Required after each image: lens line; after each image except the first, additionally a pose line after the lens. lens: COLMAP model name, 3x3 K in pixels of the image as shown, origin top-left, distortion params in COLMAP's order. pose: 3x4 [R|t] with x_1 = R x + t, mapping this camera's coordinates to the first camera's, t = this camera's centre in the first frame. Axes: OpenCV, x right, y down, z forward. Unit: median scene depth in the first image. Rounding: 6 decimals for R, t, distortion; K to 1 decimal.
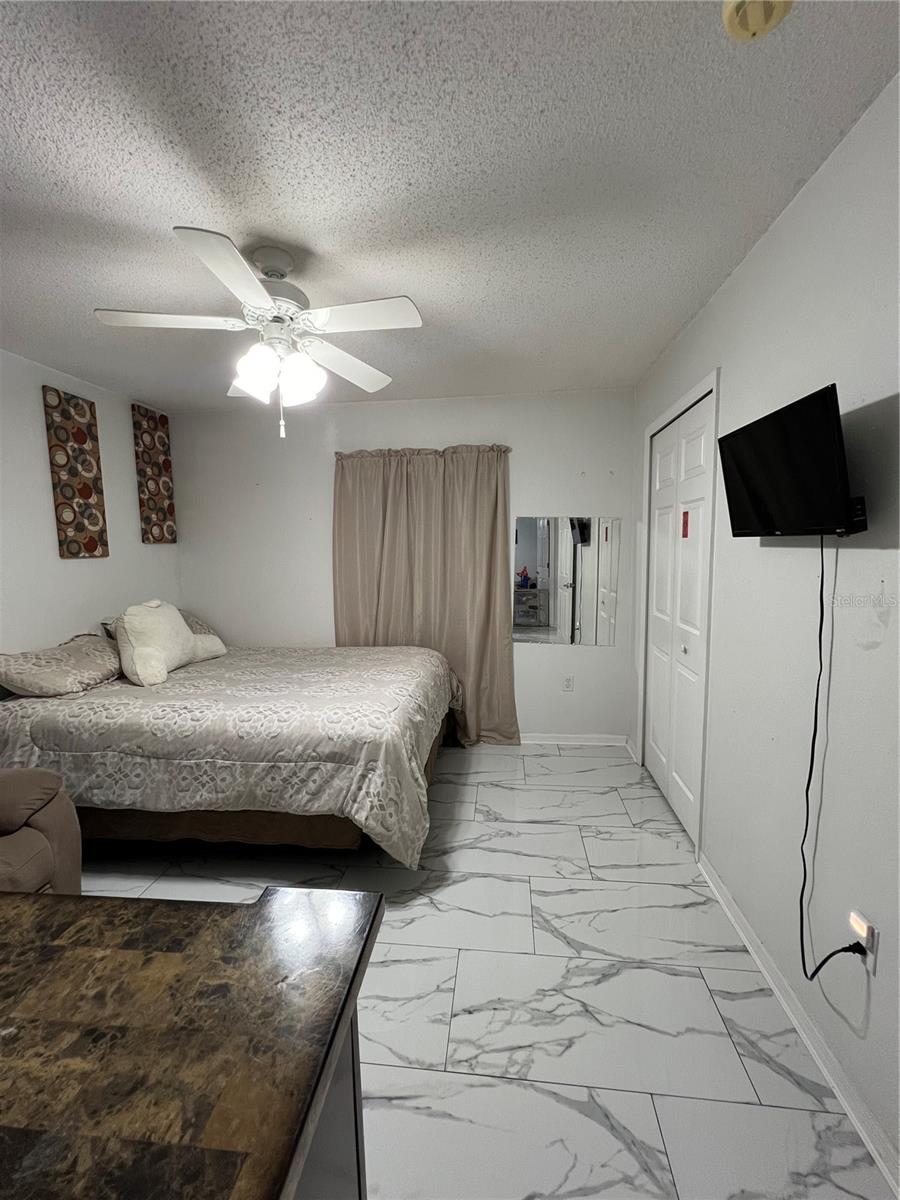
lens RADIAL K [[479.6, 0, 452.5], [0, 479.6, 598.1], [0, 0, 1]] dist [-0.002722, 0.001438]
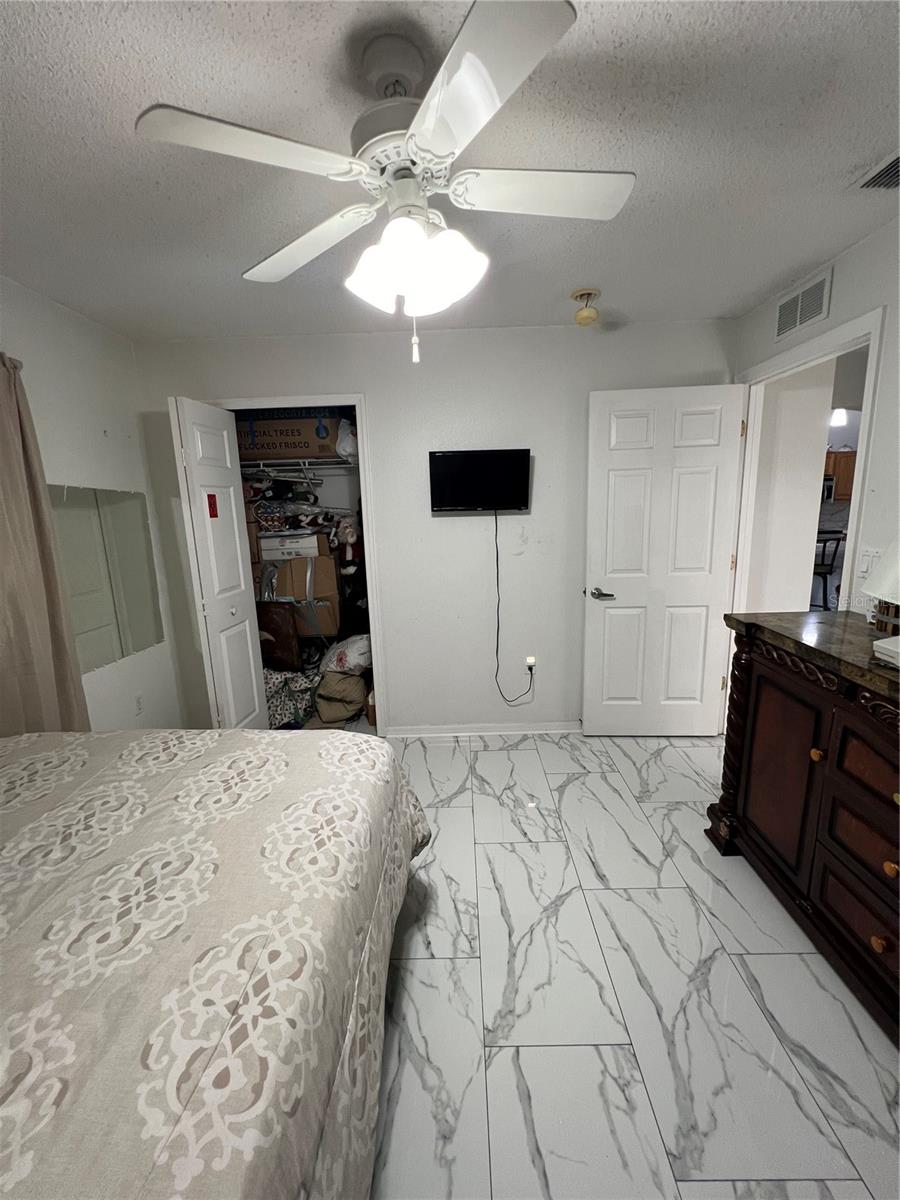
lens RADIAL K [[479.6, 0, 452.5], [0, 479.6, 598.1], [0, 0, 1]] dist [-0.002722, 0.001438]
pose [[-0.100056, -0.169987, 0.980354, -0.891751], [0.139290, 0.973202, 0.182963, -0.101110], [-0.985184, 0.154860, -0.073698, 0.858692]]
